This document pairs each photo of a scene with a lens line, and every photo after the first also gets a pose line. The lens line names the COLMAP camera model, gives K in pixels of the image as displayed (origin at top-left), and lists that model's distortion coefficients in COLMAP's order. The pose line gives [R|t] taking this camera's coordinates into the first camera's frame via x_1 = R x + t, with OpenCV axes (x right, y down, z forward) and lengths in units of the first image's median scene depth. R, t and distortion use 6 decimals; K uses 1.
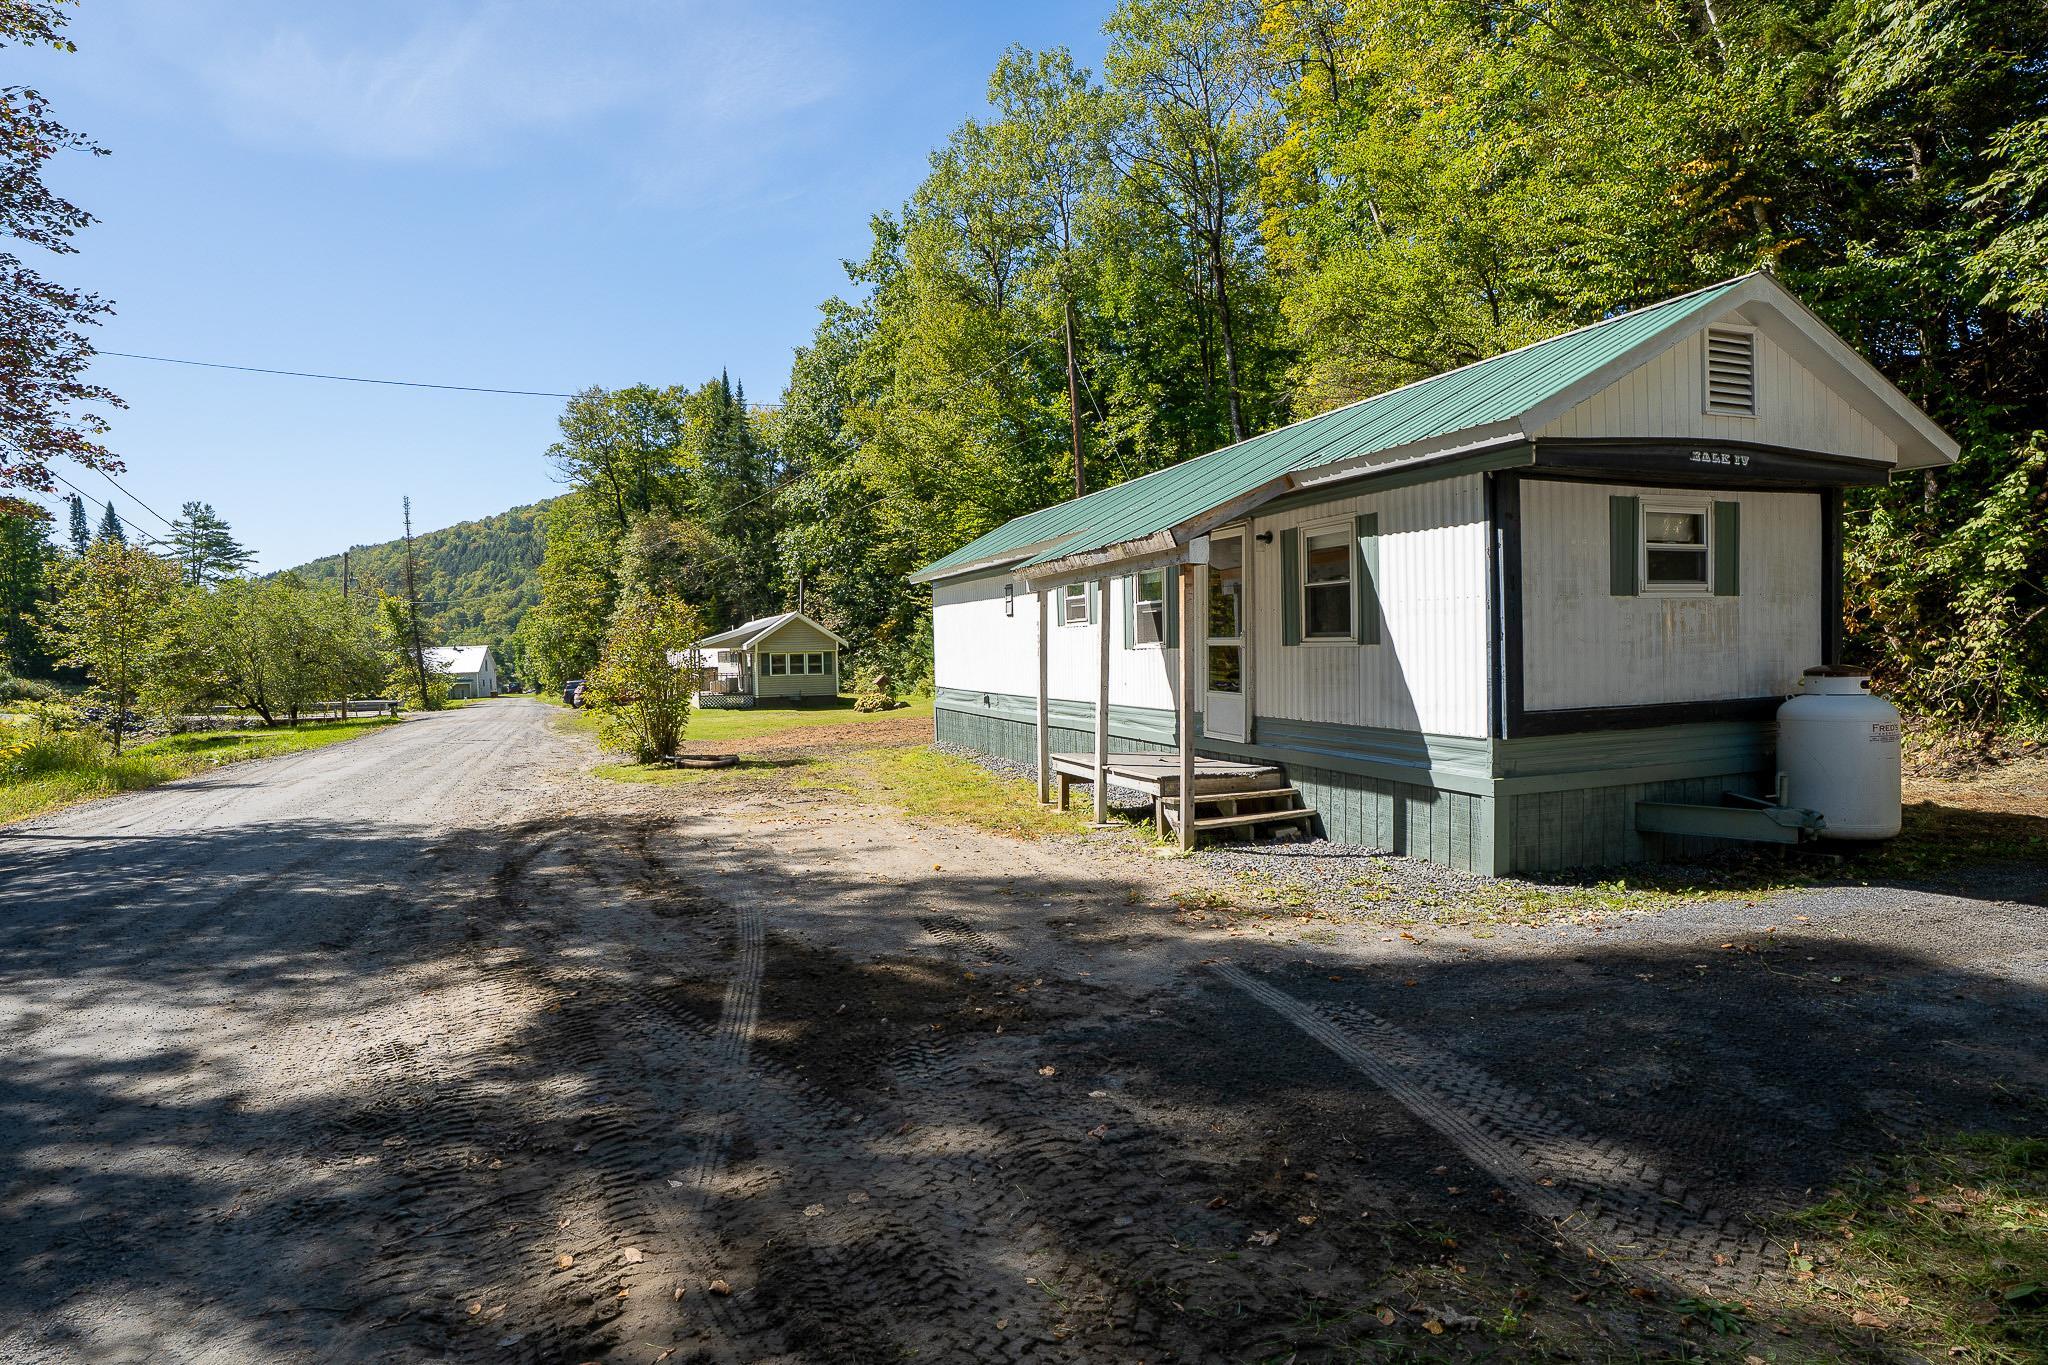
lens RADIAL K [[1047.9, 0, 1022.9], [0, 1047.9, 680.9], [0, 0, 1]] dist [-0.033821, -0.000739]
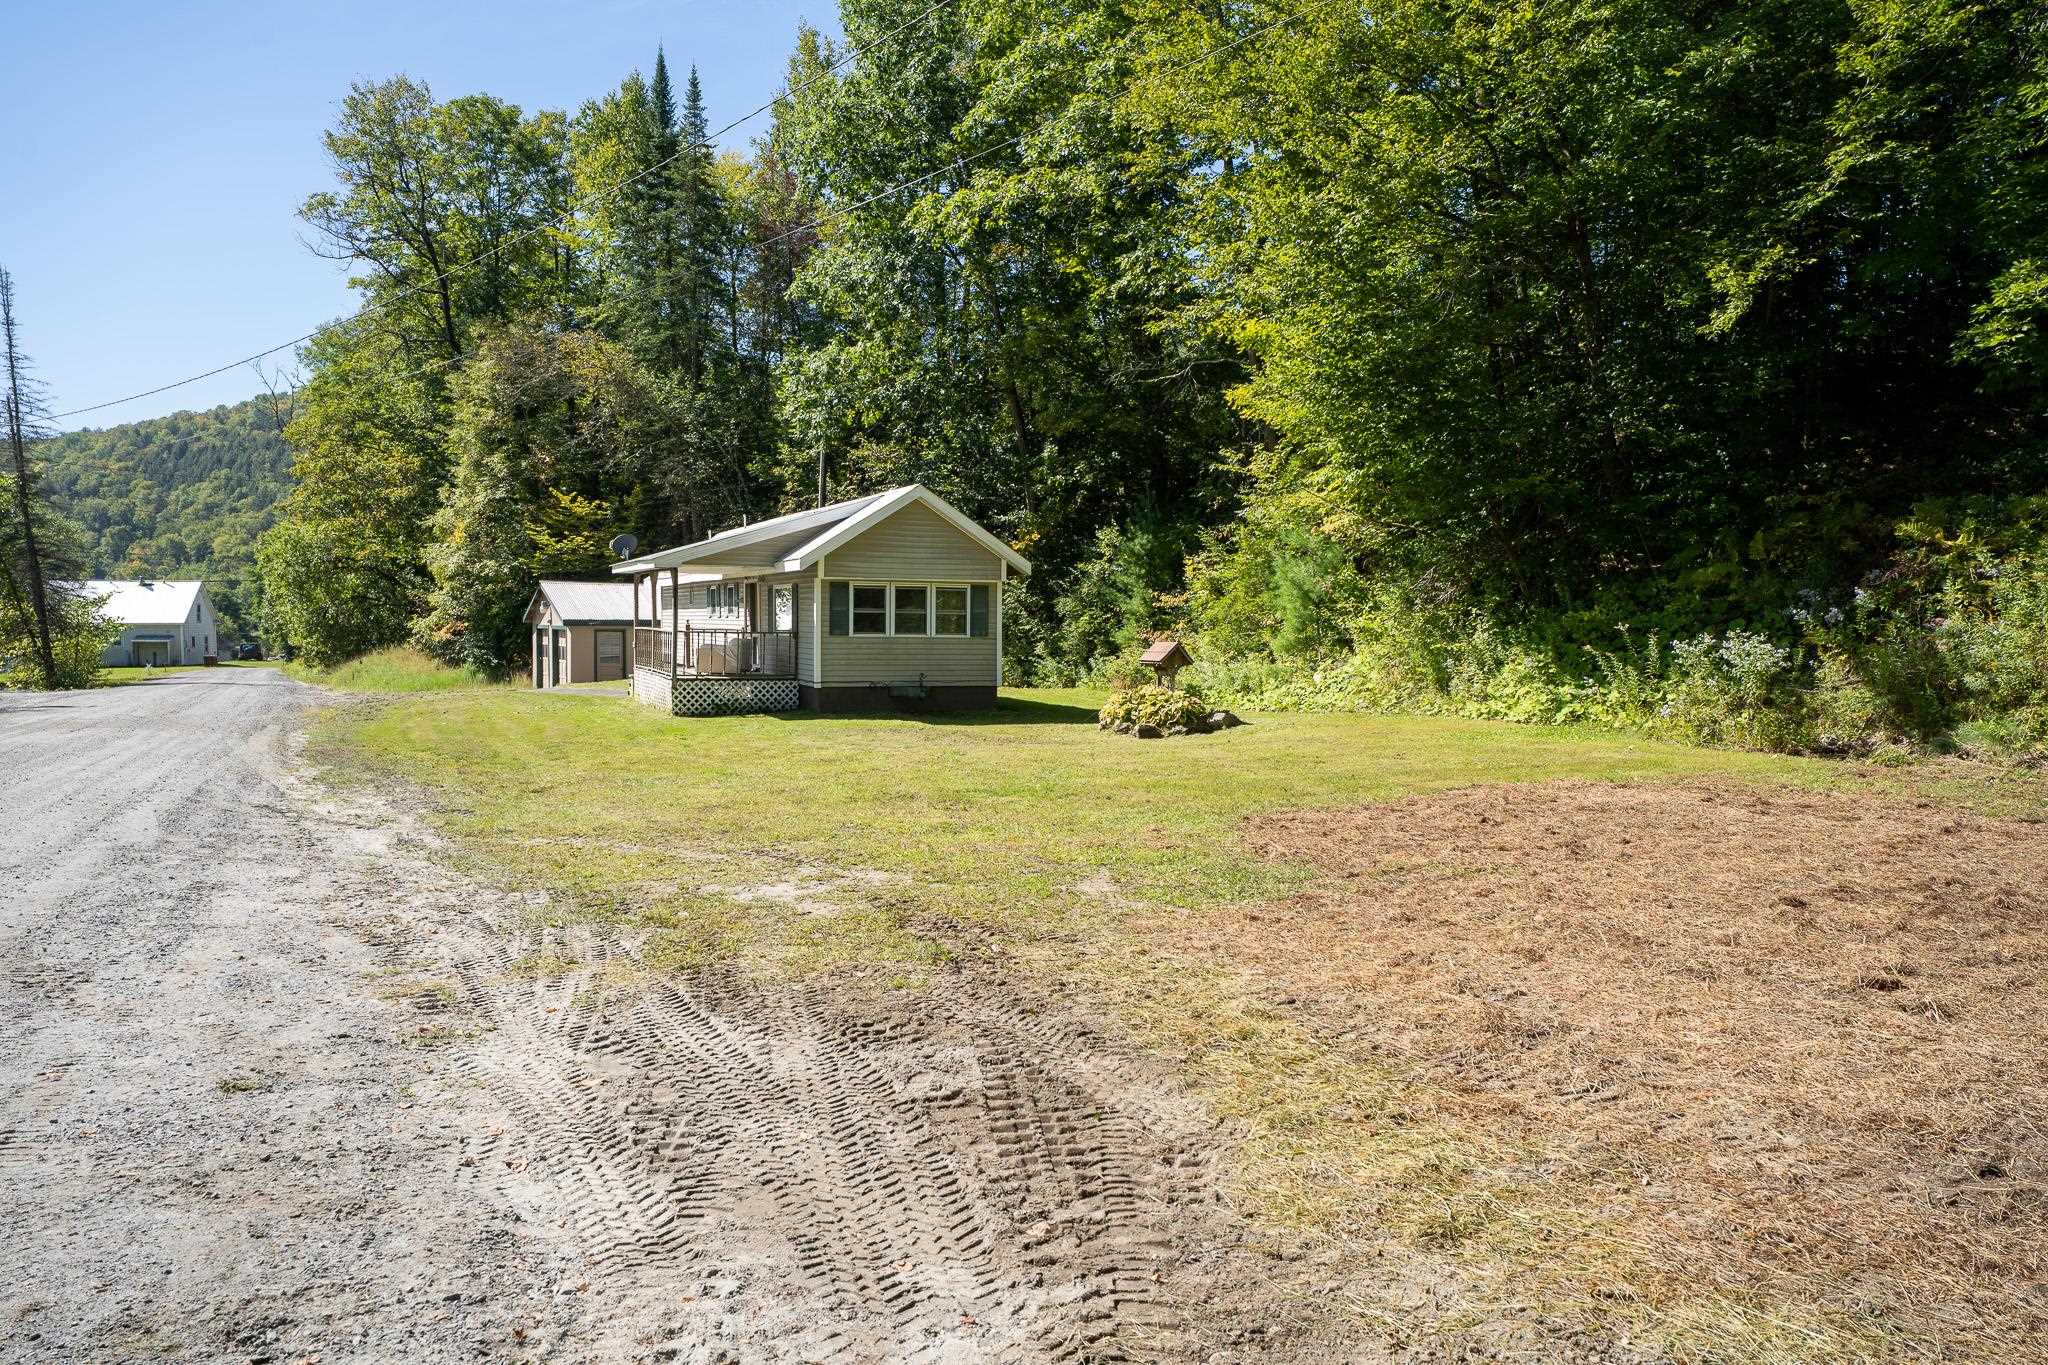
lens RADIAL K [[1423.5, 0, 1027.6], [0, 1423.5, 672.7], [0, 0, 1]] dist [0.077404, 0.010542]
pose [[0.999114, 0.027816, 0.031579, -0.107430], [-0.028023, 0.999588, 0.006150, 0.002417], [-0.031394, -0.007029, 0.999482, 0.243701]]
